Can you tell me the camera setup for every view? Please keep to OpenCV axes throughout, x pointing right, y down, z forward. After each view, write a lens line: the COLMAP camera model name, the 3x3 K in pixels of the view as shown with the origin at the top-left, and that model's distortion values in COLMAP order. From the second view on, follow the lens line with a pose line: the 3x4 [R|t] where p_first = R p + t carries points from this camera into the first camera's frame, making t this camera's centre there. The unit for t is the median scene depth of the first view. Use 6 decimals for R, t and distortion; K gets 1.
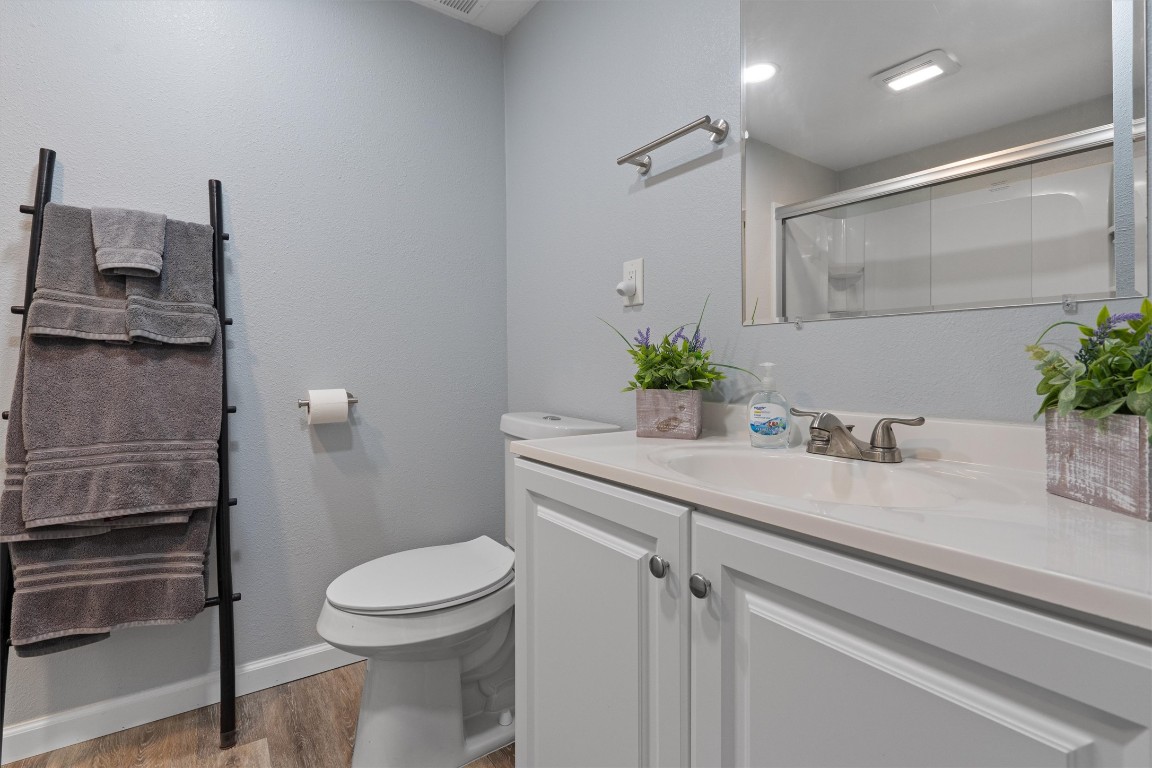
lens RADIAL K [[528.3, 0, 570.9], [0, 528.3, 378.9], [0, 0, 1]] dist [0.003558, -0.000073]
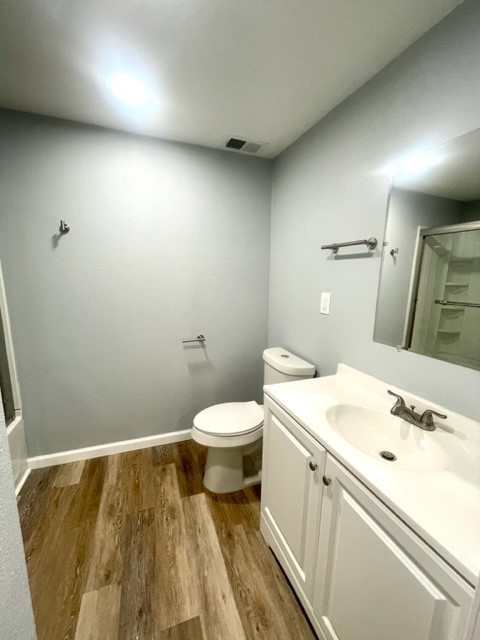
lens RADIAL K [[260.4, 0, 240.9], [0, 260.4, 321.7], [0, 0, 1]] dist [-0.000760, -0.000159]
pose [[0.969628, 0.061882, -0.236627, 0.043351], [-0.021466, 0.985261, 0.169703, -0.302020], [0.243641, -0.159470, 0.956665, -0.111896]]
